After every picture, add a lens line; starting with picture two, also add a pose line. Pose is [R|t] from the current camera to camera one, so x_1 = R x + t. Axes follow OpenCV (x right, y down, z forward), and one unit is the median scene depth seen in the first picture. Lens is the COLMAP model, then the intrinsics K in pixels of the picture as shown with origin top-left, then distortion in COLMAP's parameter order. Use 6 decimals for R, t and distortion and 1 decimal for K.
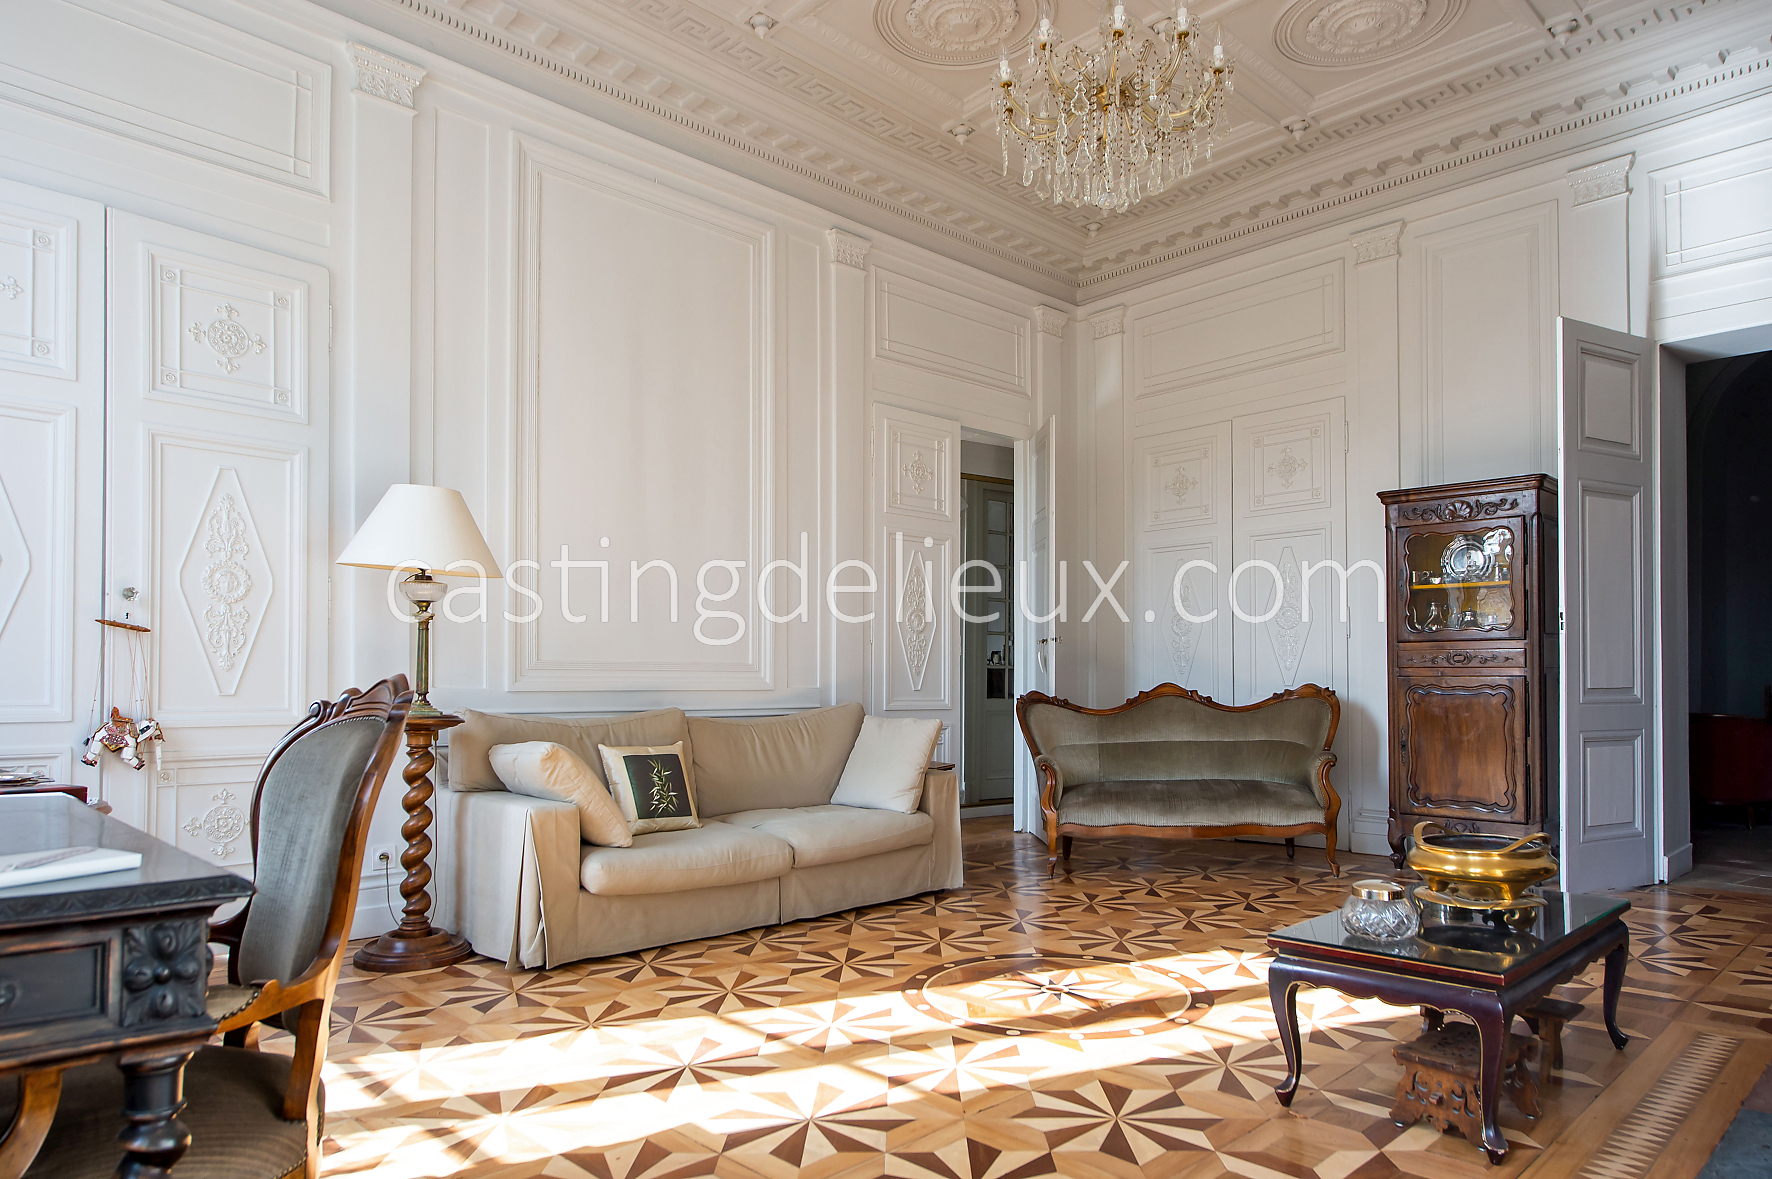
lens RADIAL K [[1125.3, 0, 924.6], [0, 1125.3, 665.6], [0, 0, 1]] dist [0.010506, -0.002065]
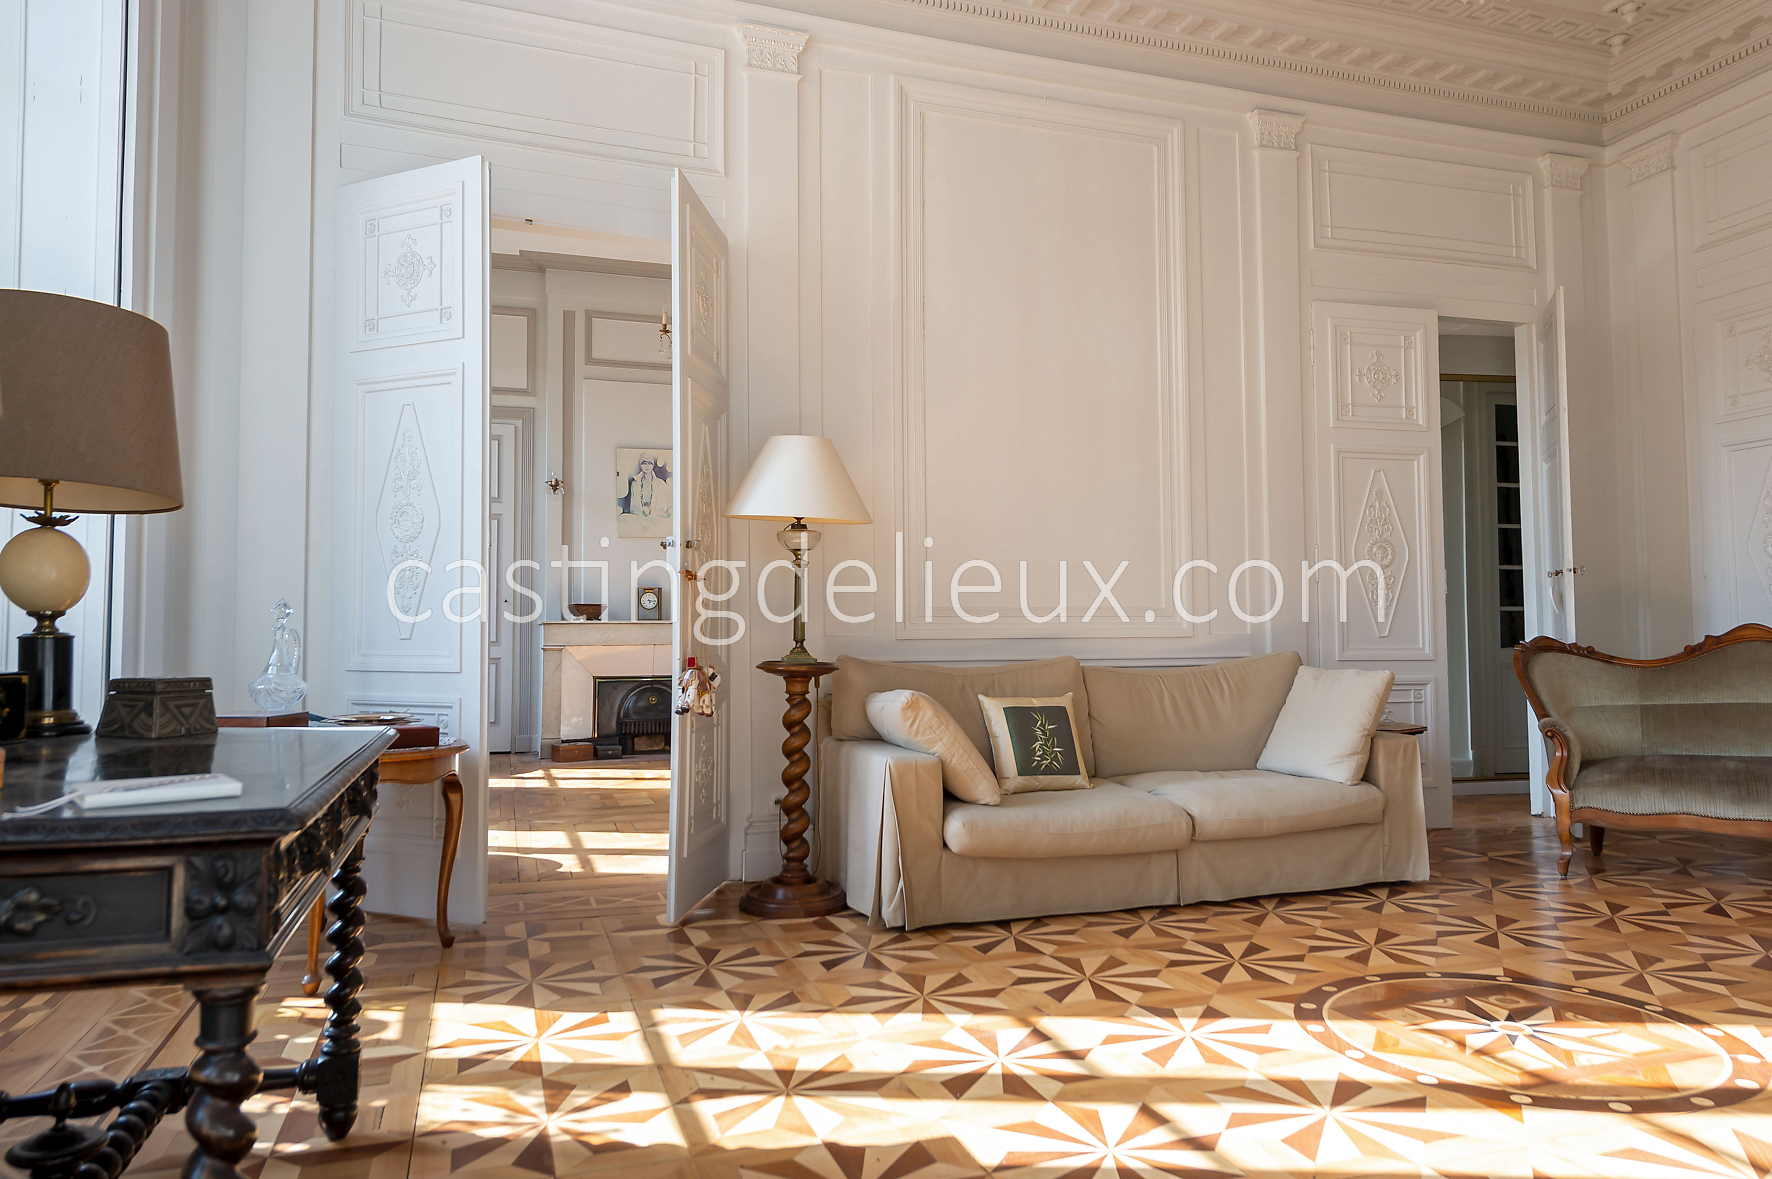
lens RADIAL K [[1181.6, 0, 896.1], [0, 1181.6, 571.0], [0, 0, 1]] dist [0.019383, -0.011468]
pose [[0.896040, -0.033000, -0.442746, 0.089826], [0.015629, 0.998960, -0.042828, 0.008484], [0.443699, 0.031456, 0.895624, 0.082299]]
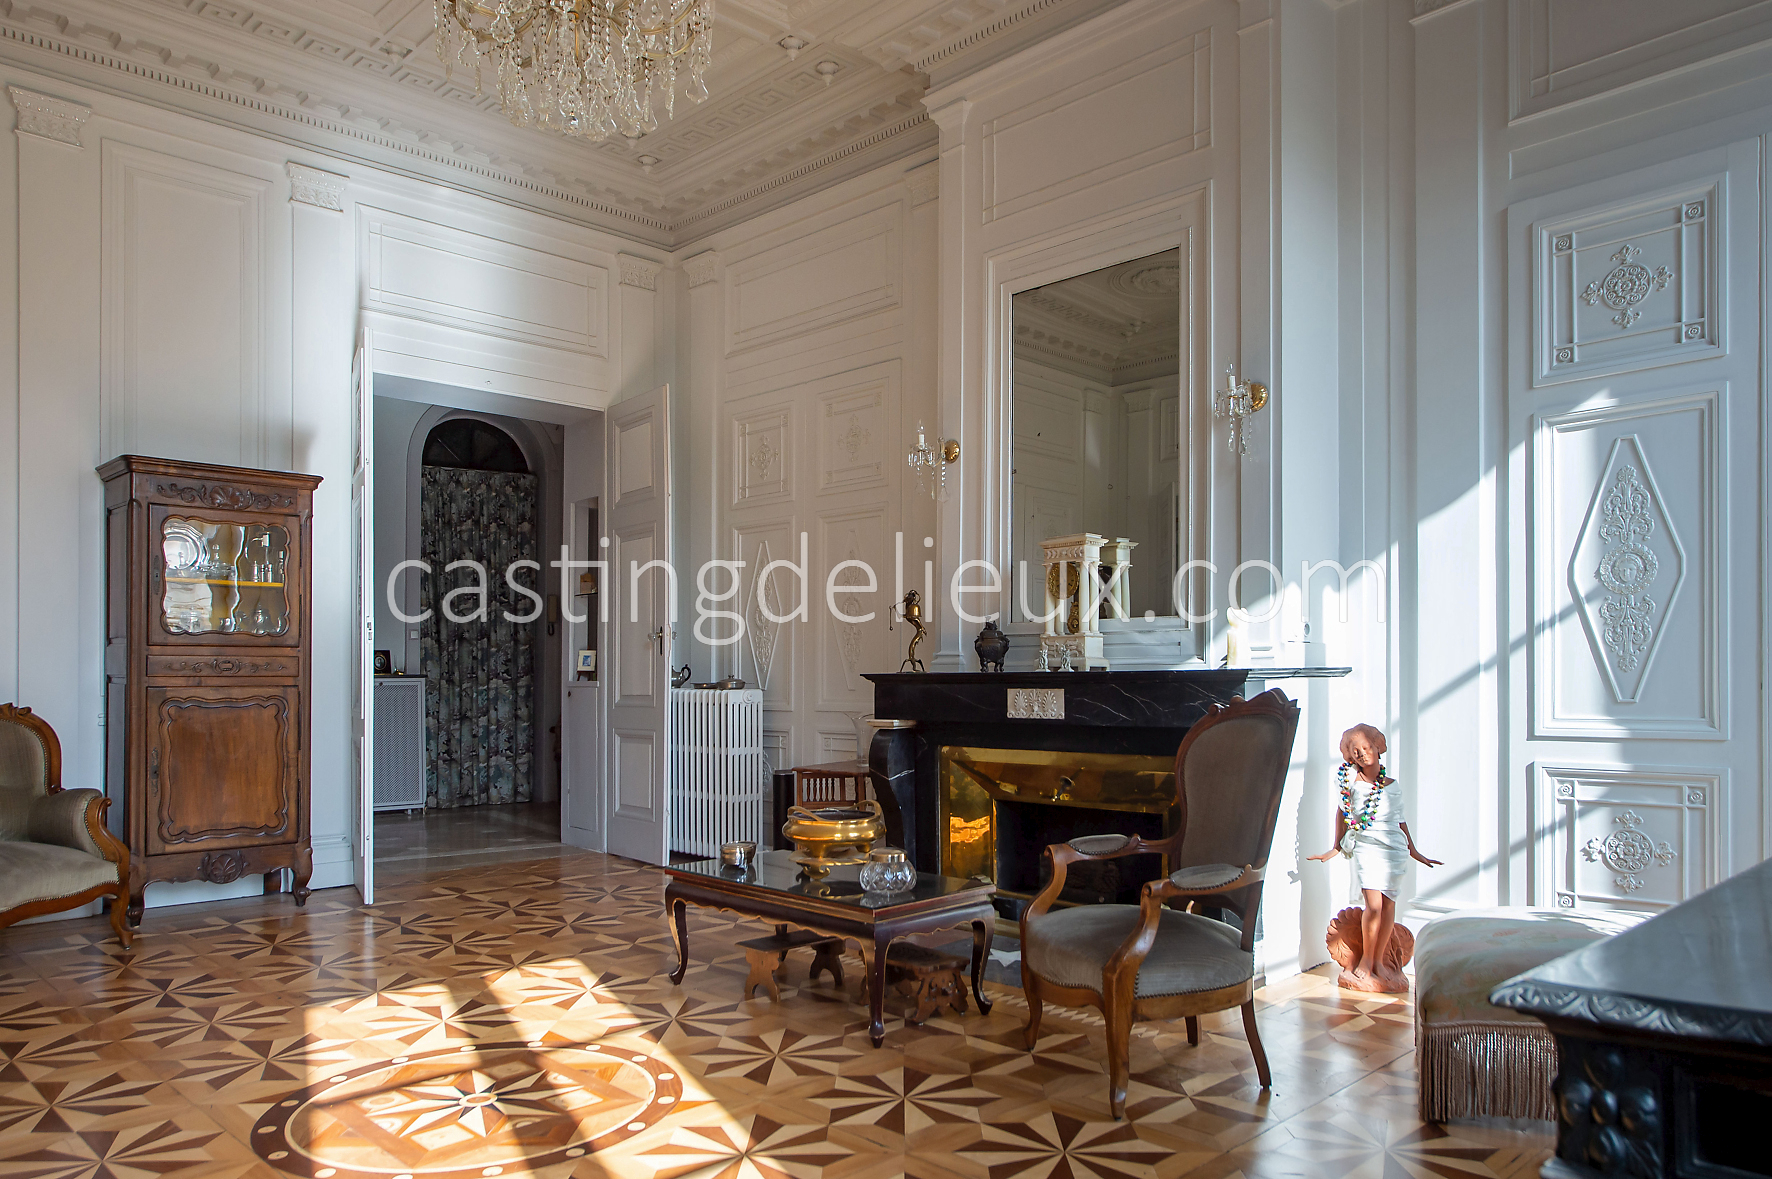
lens RADIAL K [[1181.6, 0, 901.2], [0, 1181.6, 679.4], [0, 0, 1]] dist [0.019383, -0.011468]
pose [[0.021482, -0.003417, 0.999763, -0.550730], [-0.008222, 0.999960, 0.003595, -0.004430], [-0.999735, -0.008297, 0.021453, 0.567431]]
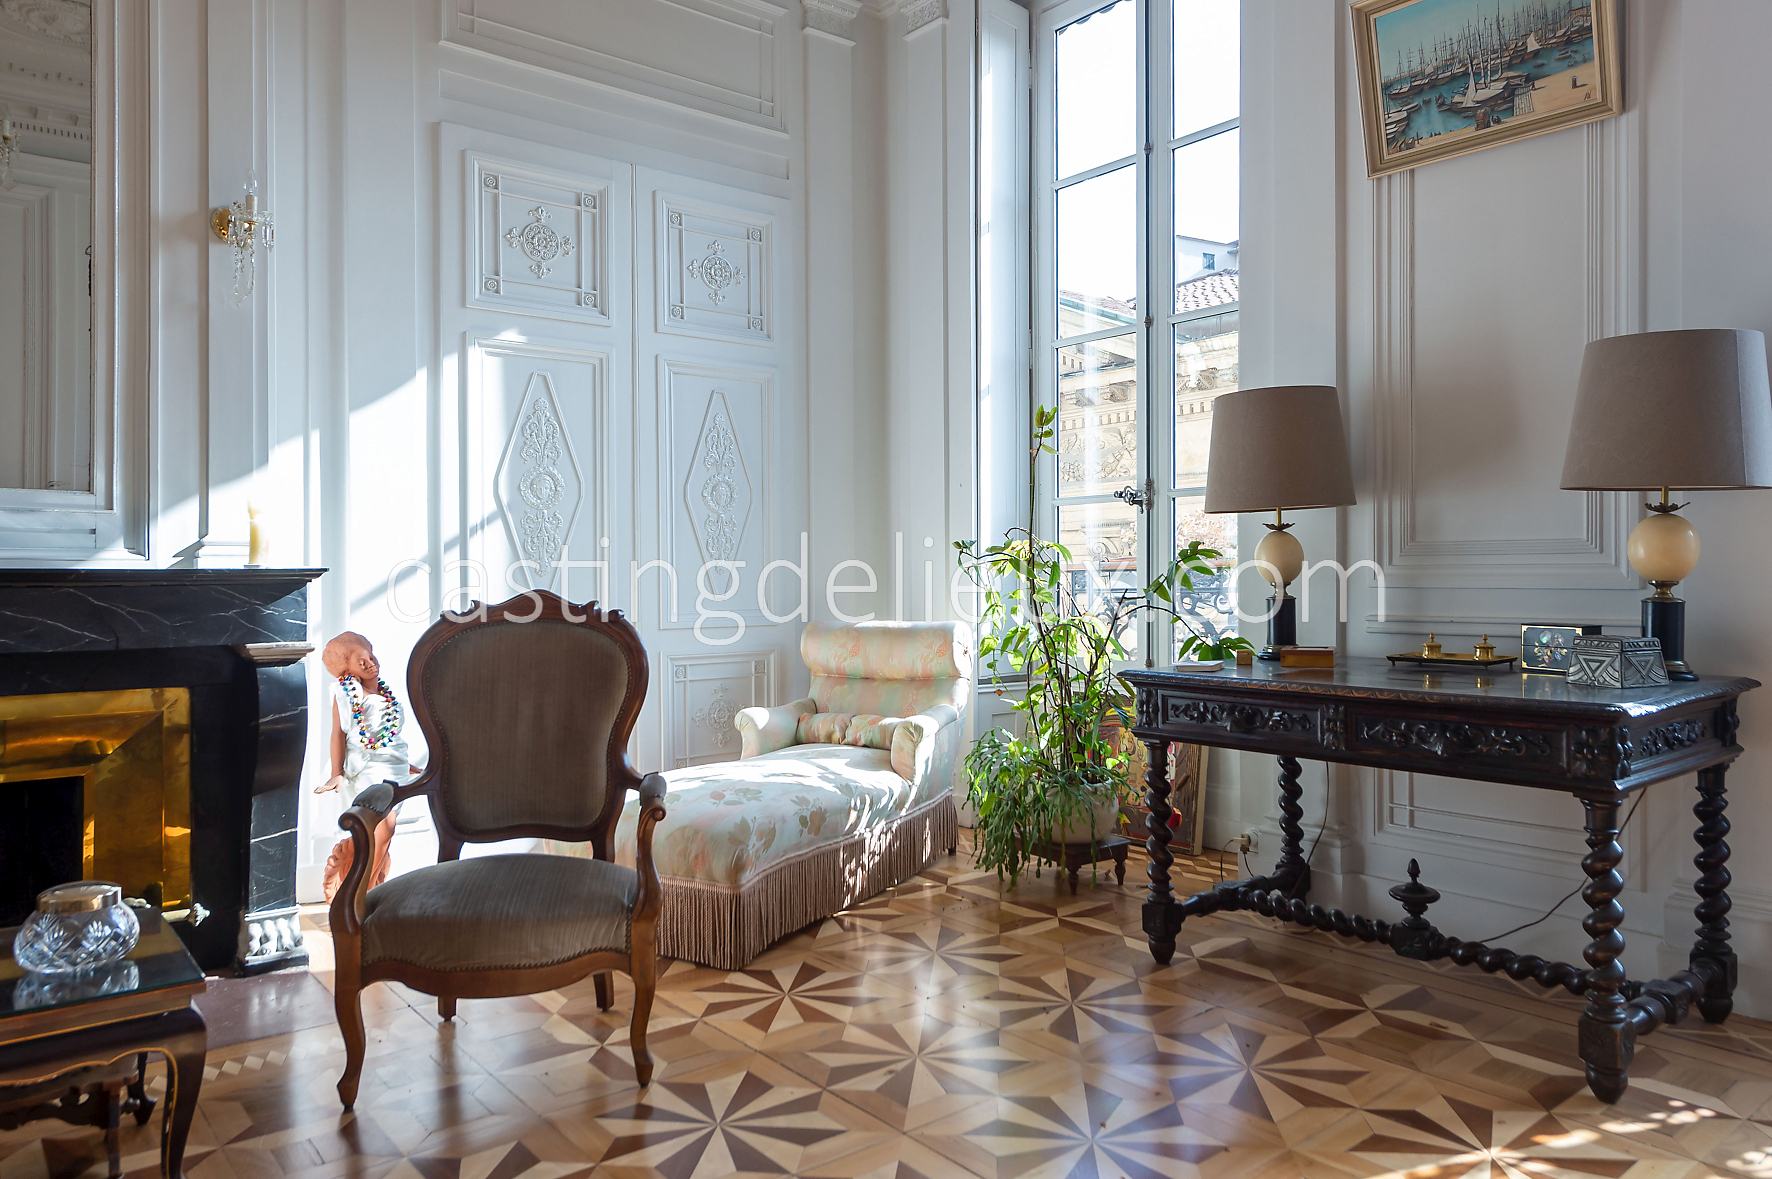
lens RADIAL K [[1181.6, 0, 871.7], [0, 1181.6, 573.6], [0, 0, 1]] dist [0.019383, -0.011468]
pose [[-0.990083, 0.002107, 0.140465, -0.106591], [-0.000677, 0.999804, -0.019771, 0.006053], [-0.140479, -0.019670, -0.989888, 0.985825]]
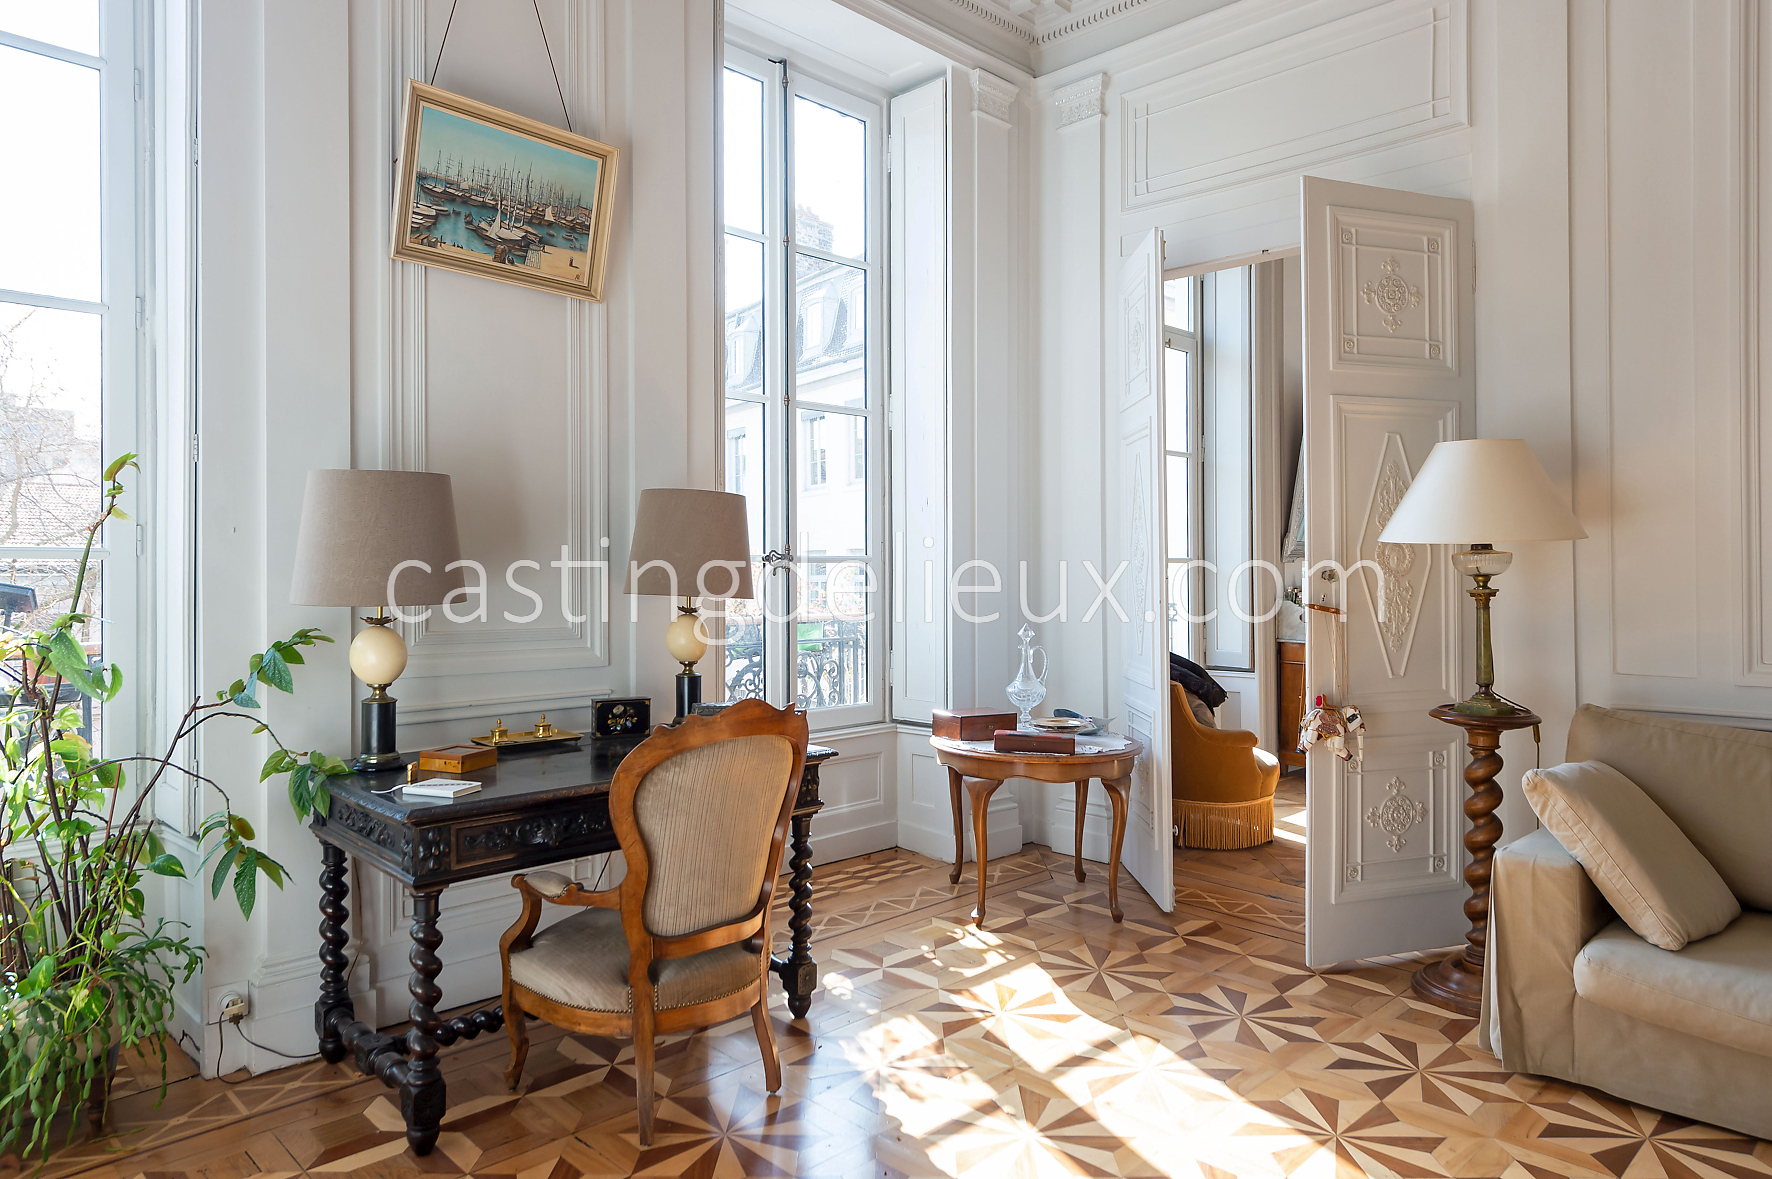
lens RADIAL K [[1125.3, 0, 875.7], [0, 1125.3, 576.2], [0, 0, 1]] dist [0.010506, -0.002065]
pose [[-0.038486, -0.003450, -0.999253, 0.367238], [0.019950, 0.999792, -0.004220, -0.054681], [0.999060, -0.020097, -0.038409, 0.520846]]
